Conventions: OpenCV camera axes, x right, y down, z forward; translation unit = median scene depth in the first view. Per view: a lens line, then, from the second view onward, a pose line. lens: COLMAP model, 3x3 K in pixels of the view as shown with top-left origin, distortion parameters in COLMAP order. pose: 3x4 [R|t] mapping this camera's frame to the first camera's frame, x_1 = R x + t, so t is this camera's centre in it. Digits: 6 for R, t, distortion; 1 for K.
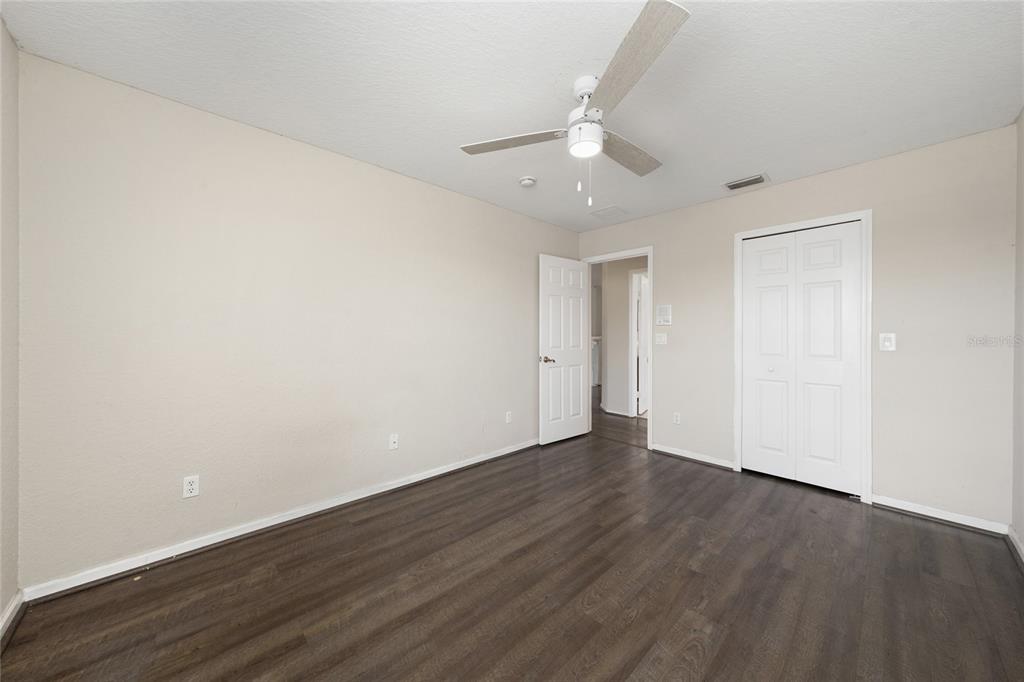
lens RADIAL K [[356.2, 0, 511.7], [0, 356.2, 337.7], [0, 0, 1]] dist [0.001704, 0.000117]
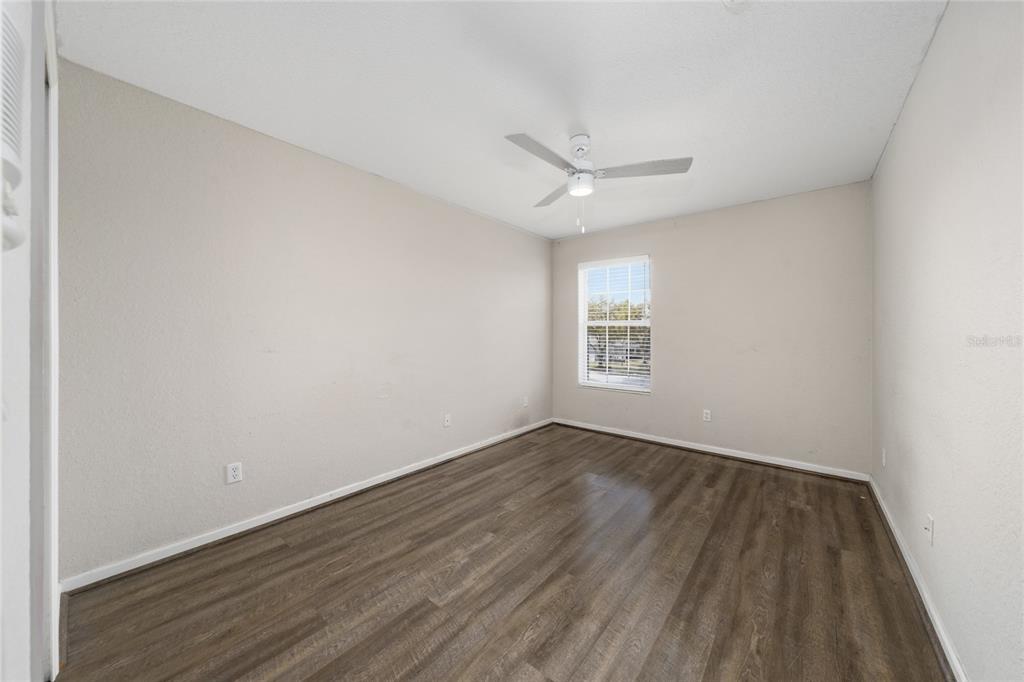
lens RADIAL K [[356.2, 0, 513.2], [0, 356.2, 333.4], [0, 0, 1]] dist [0.001704, 0.000117]
pose [[-0.992165, -0.005118, -0.124828, 0.557786], [-0.006622, 0.999910, 0.011635, -0.032111], [0.124757, 0.012370, -0.992110, 2.052650]]
